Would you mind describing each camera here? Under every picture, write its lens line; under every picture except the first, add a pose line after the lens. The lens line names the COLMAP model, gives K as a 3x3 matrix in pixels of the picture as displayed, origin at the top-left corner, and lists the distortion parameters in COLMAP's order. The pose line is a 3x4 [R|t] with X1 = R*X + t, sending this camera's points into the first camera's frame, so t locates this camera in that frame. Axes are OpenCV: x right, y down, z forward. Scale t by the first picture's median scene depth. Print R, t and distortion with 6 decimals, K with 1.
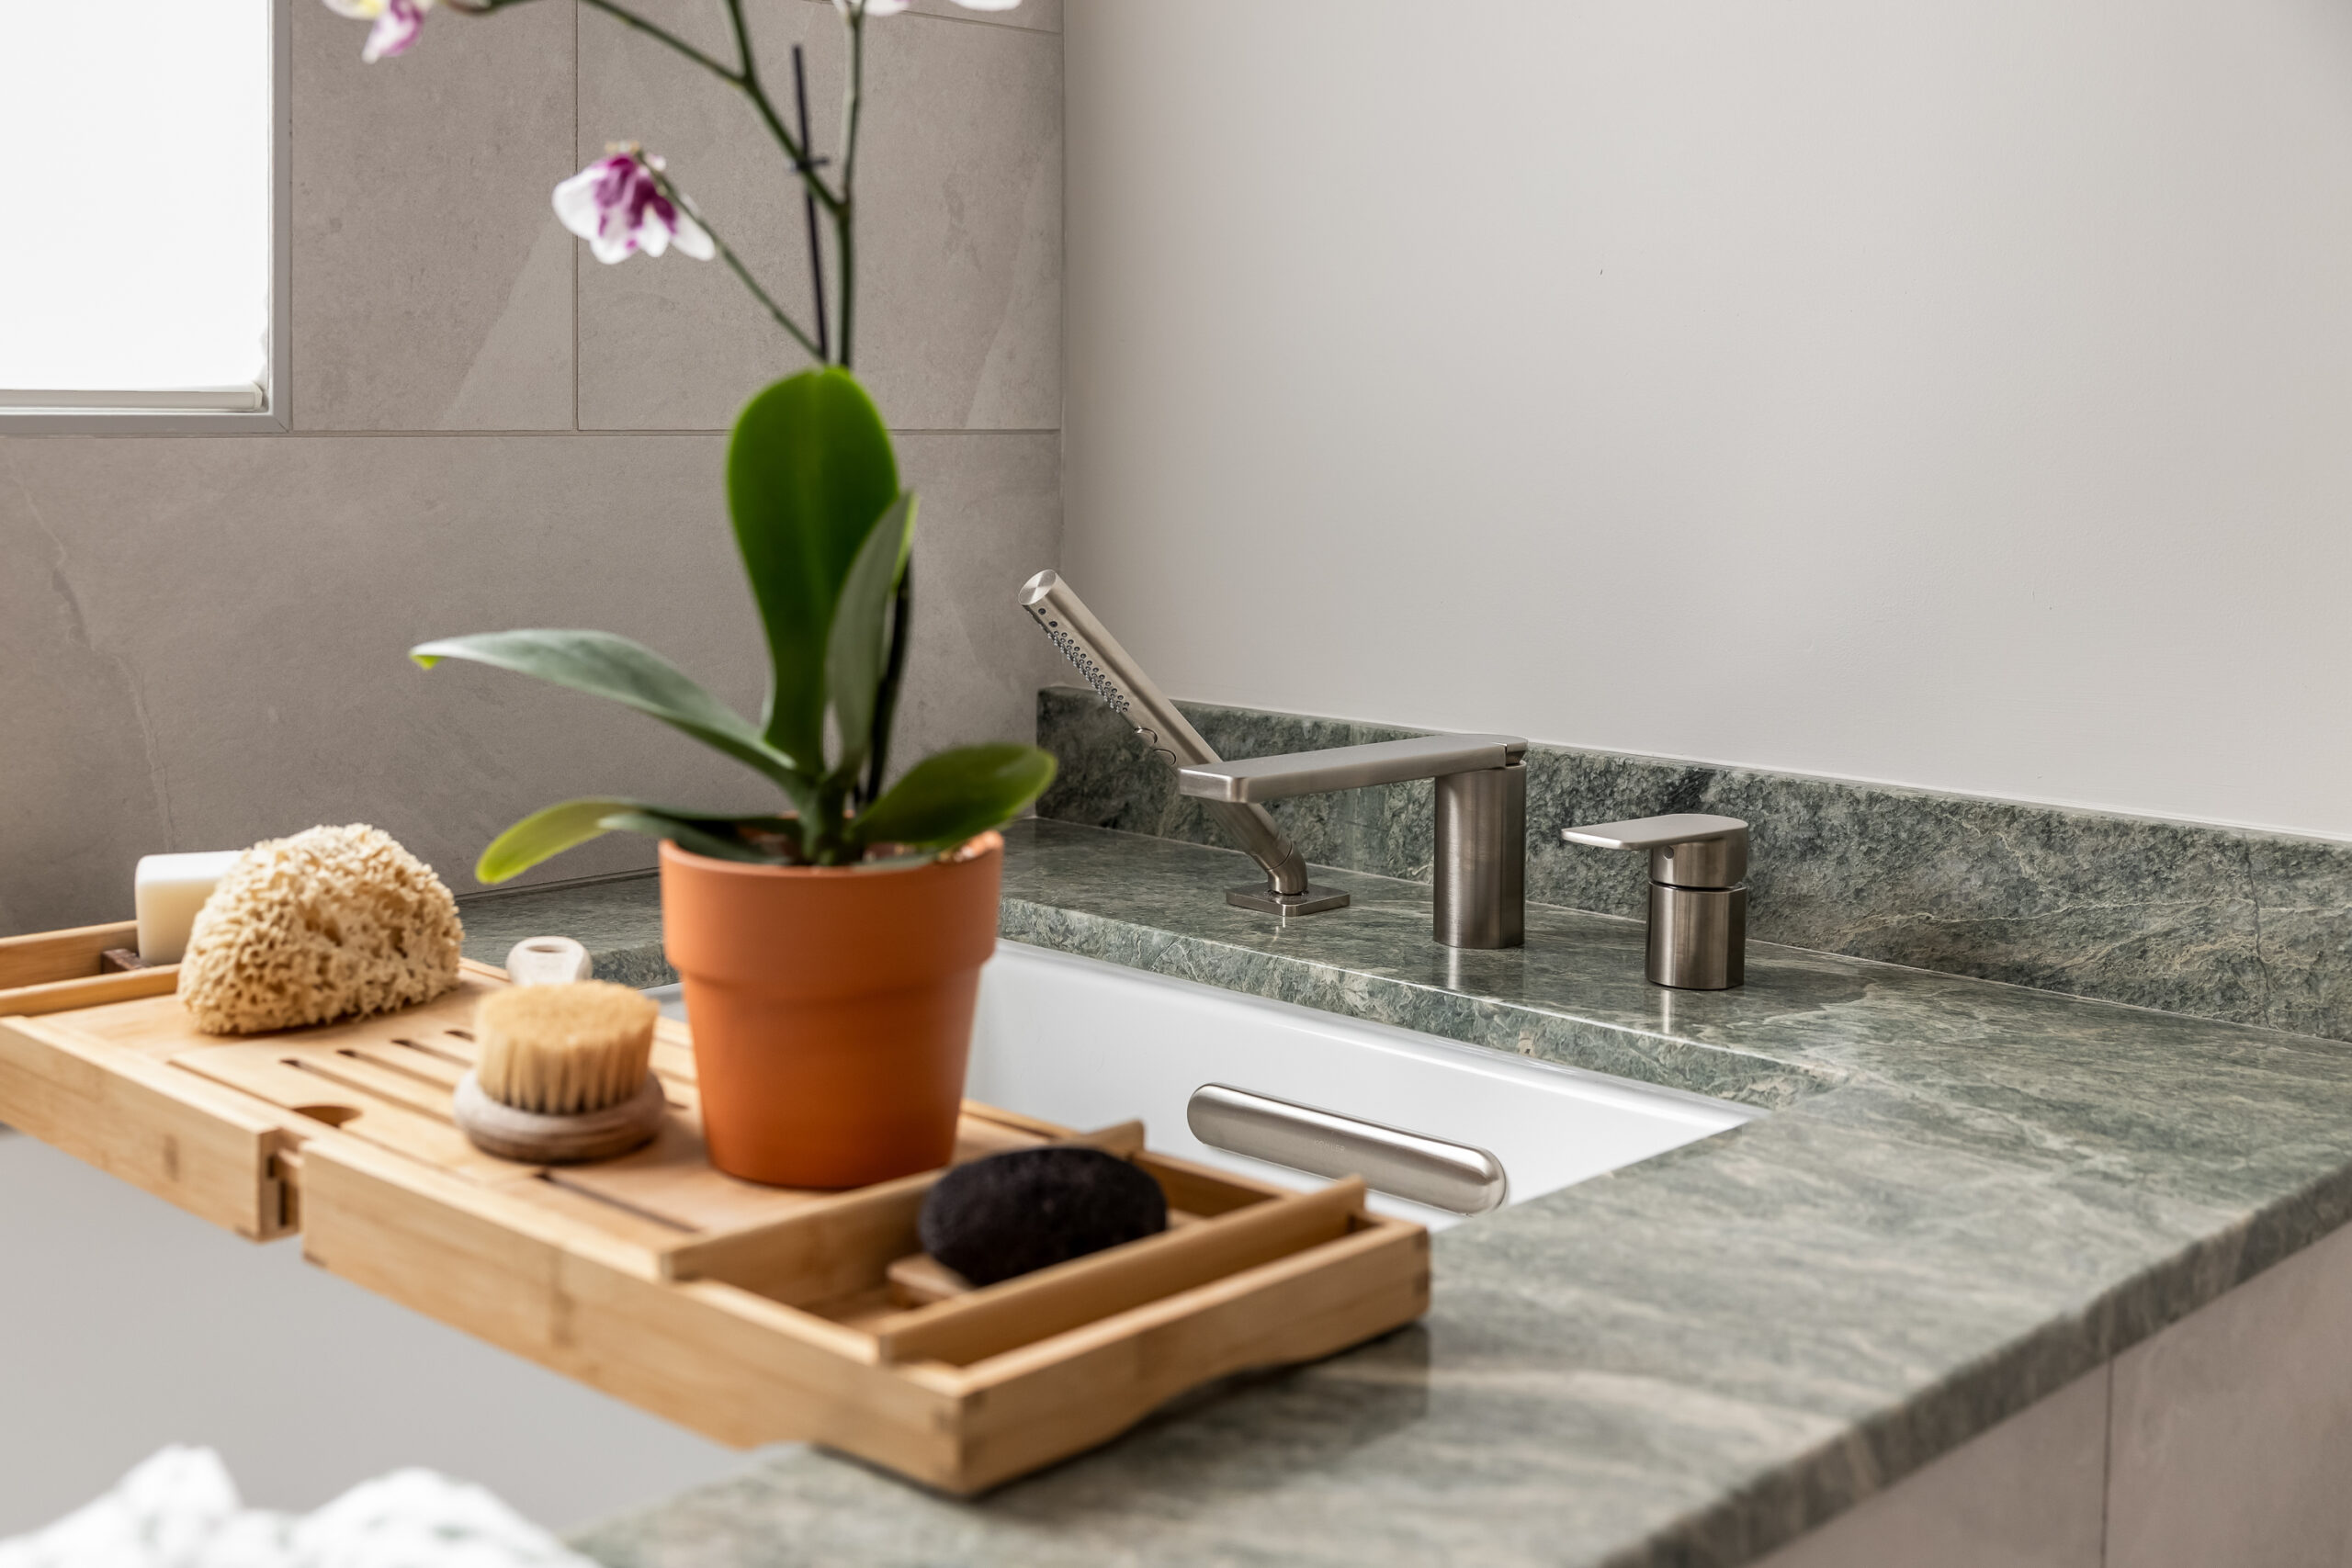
lens RADIAL K [[2688.3, 0, 1194.1], [0, 2688.3, 767.1], [0, 0, 1]] dist [-0.019379, 0.000000]
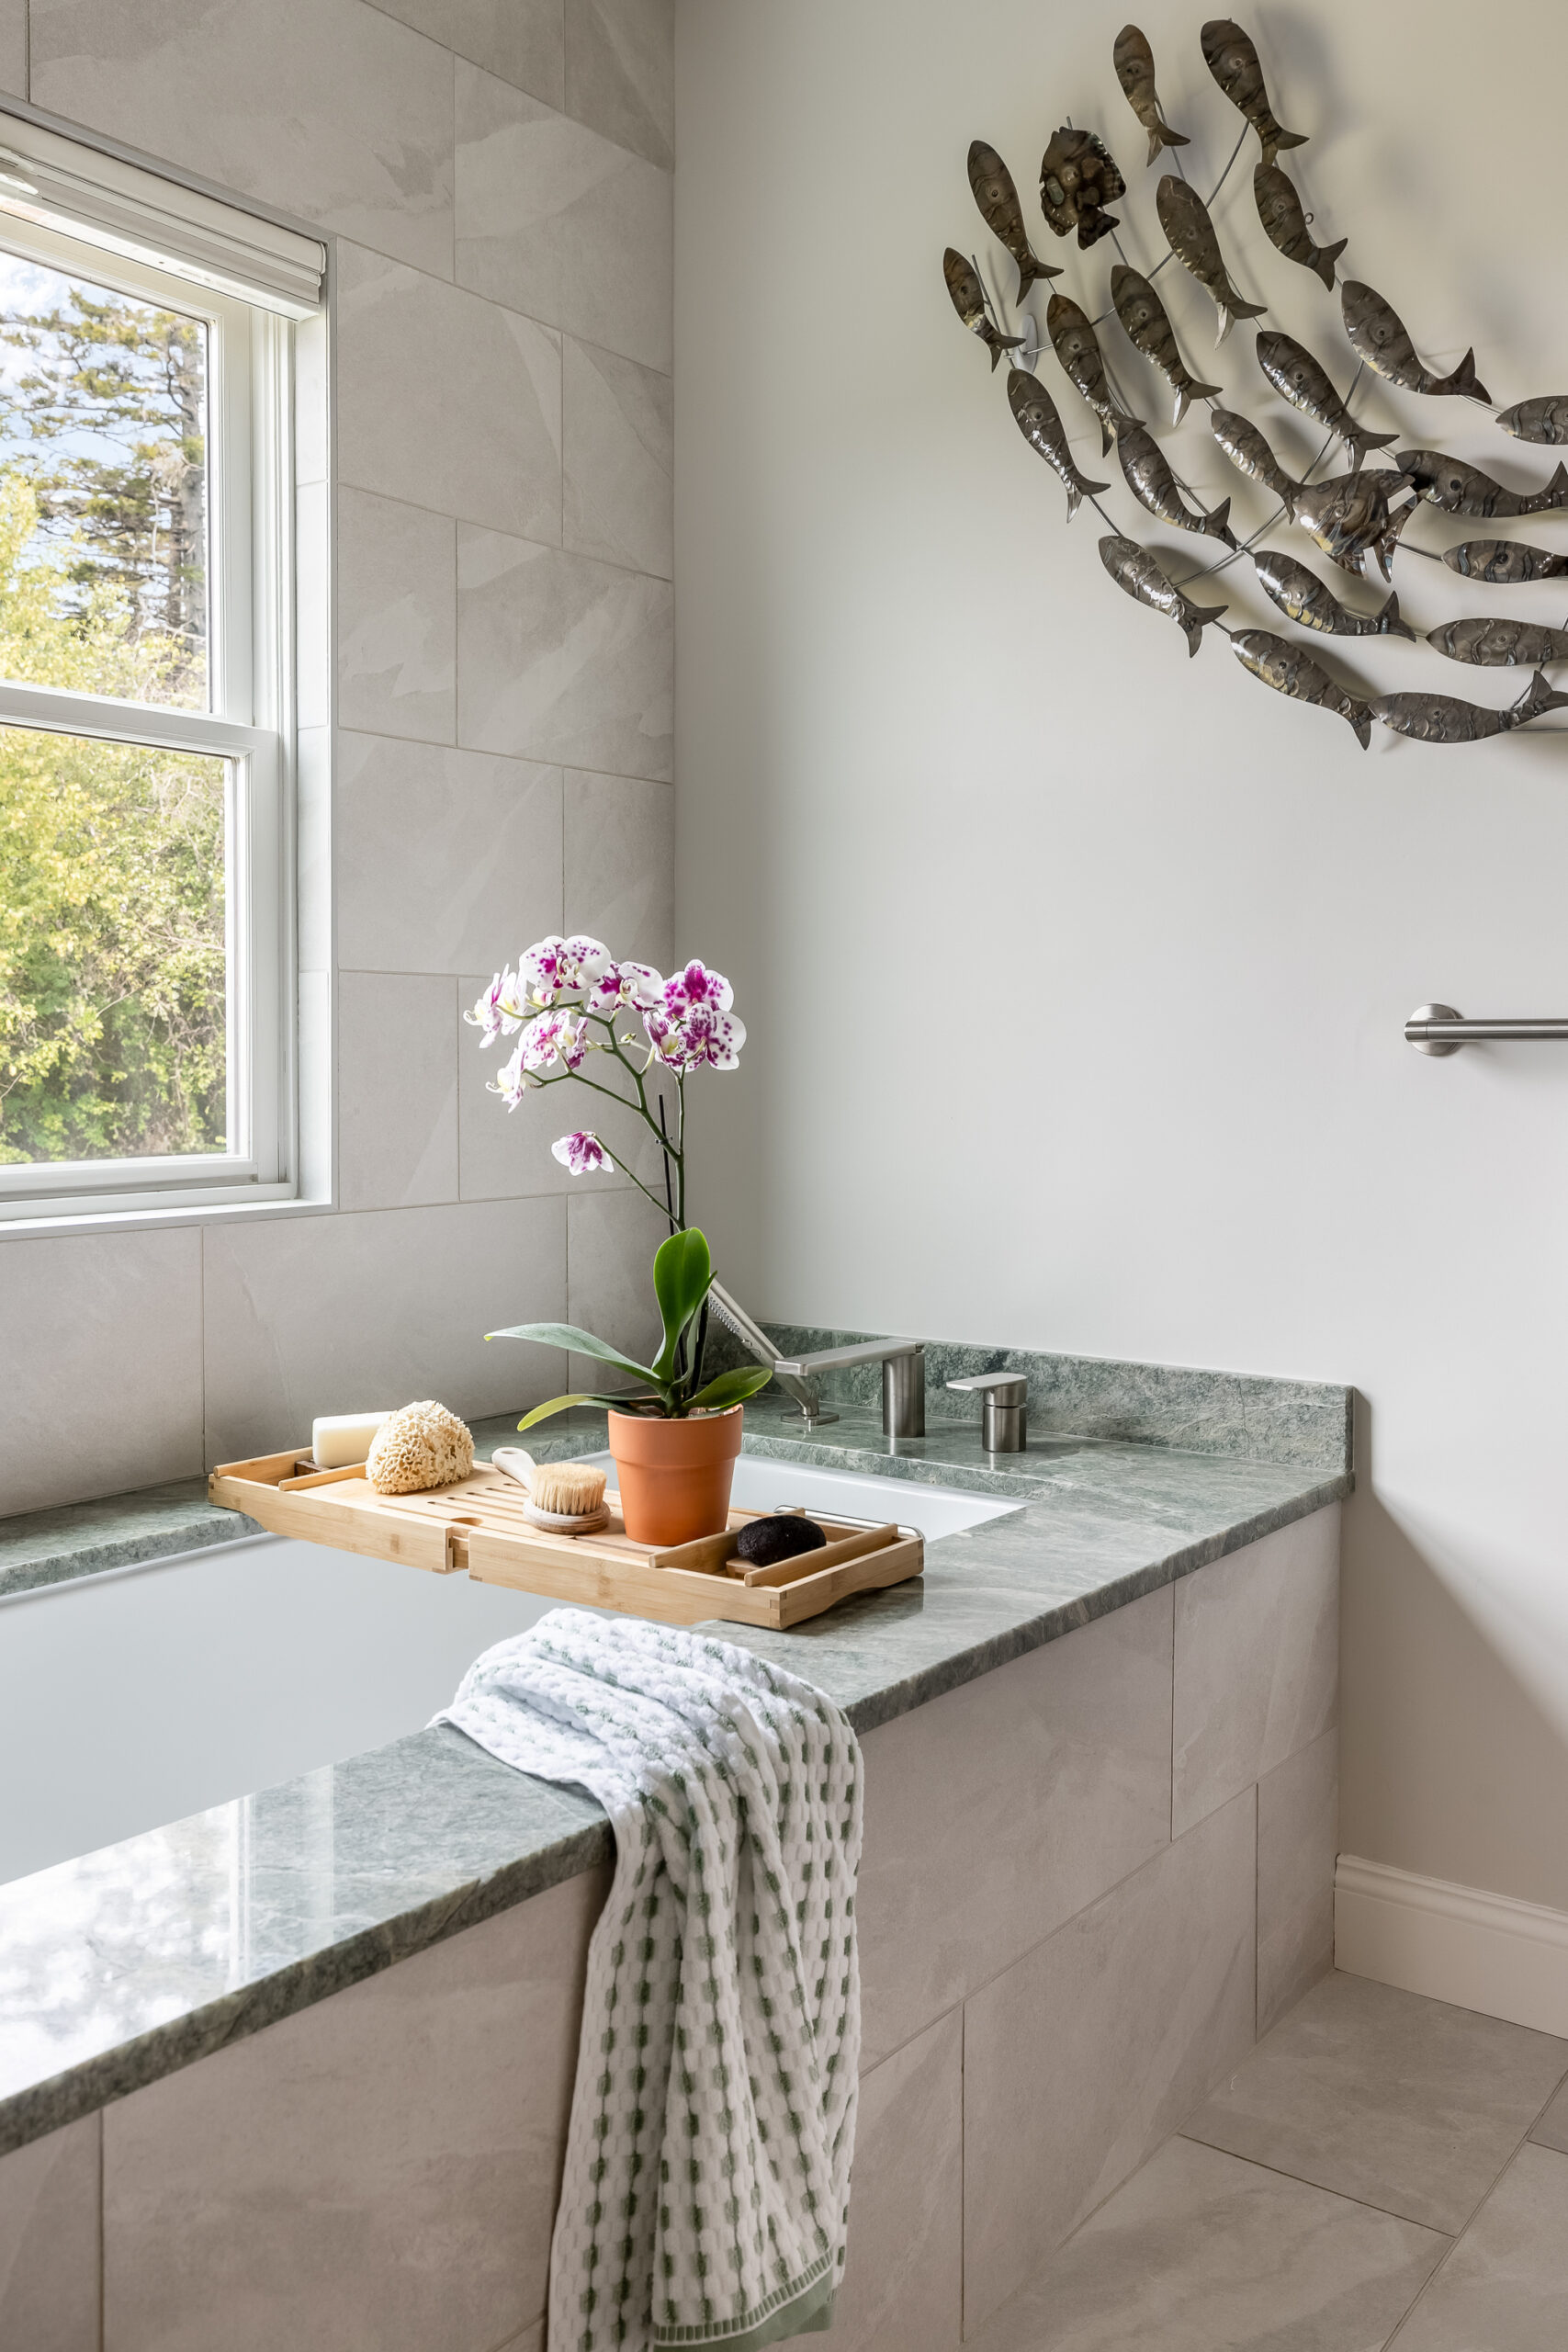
lens RADIAL K [[1934.3, 0, 781.5], [0, 1934.3, 1198.0], [0, 0, 1]] dist [0.012504, 0.002189]
pose [[0.995529, -0.025783, 0.090866, -0.170548], [0.031246, 0.997756, -0.059214, -0.047296], [-0.089136, 0.061789, 0.994101, -0.728077]]
